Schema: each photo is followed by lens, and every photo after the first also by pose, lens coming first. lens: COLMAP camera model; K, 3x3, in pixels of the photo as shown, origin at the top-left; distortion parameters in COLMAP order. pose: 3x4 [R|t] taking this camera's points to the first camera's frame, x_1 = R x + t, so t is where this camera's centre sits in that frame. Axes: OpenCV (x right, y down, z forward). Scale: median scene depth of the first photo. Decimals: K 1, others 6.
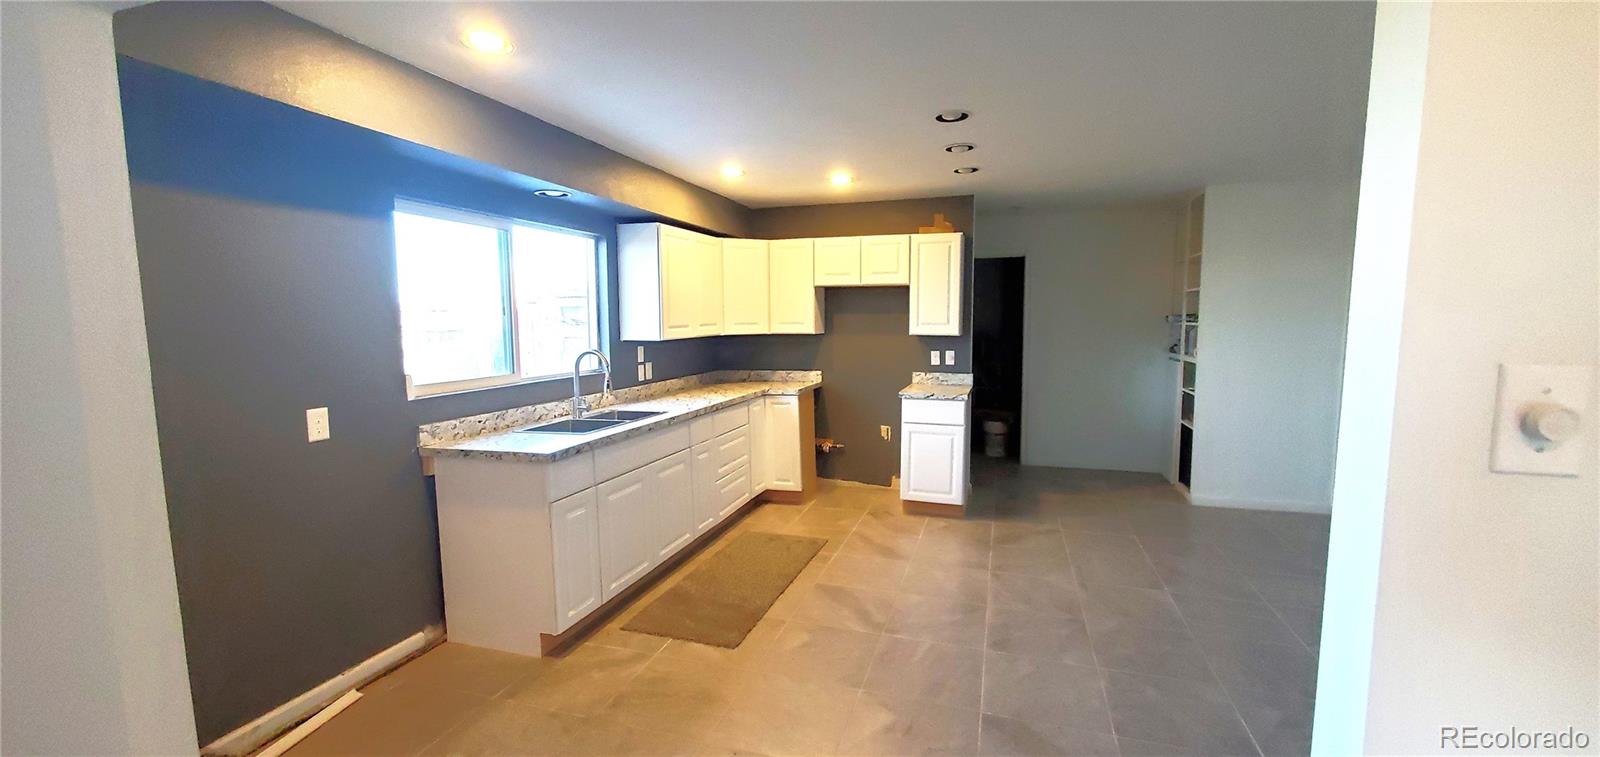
lens RADIAL K [[617.2, 0, 789.7], [0, 617.2, 361.6], [0, 0, 1]] dist [0.001824, 0.000056]
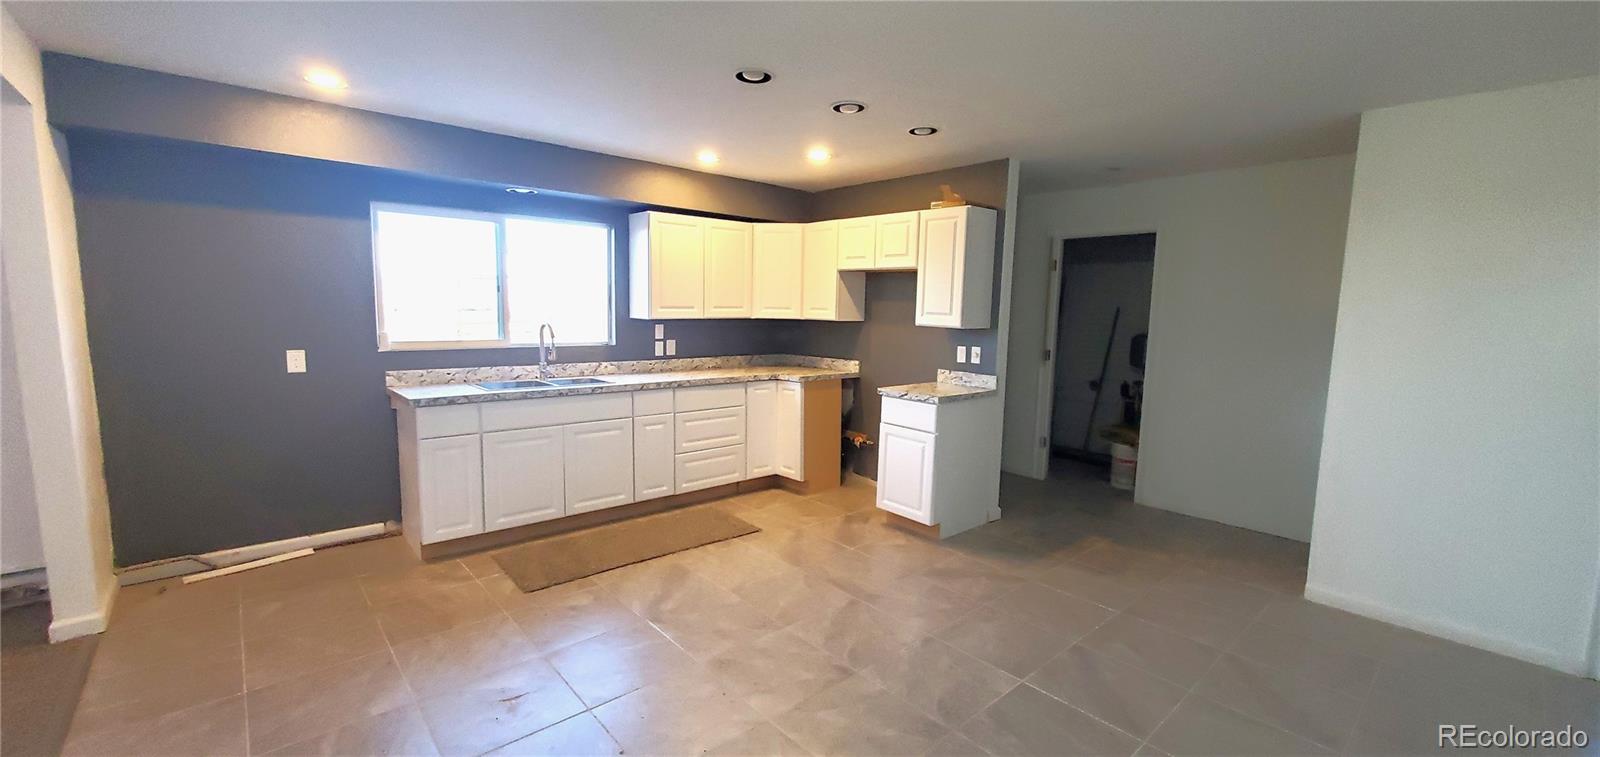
lens RADIAL K [[617.2, 0, 783.5], [0, 617.2, 353.9], [0, 0, 1]] dist [0.001824, 0.000056]
pose [[0.869952, 0.066439, -0.488640, 0.486252], [-0.063008, 0.997737, 0.023484, -0.012065], [0.489095, 0.010358, 0.872169, 0.147434]]
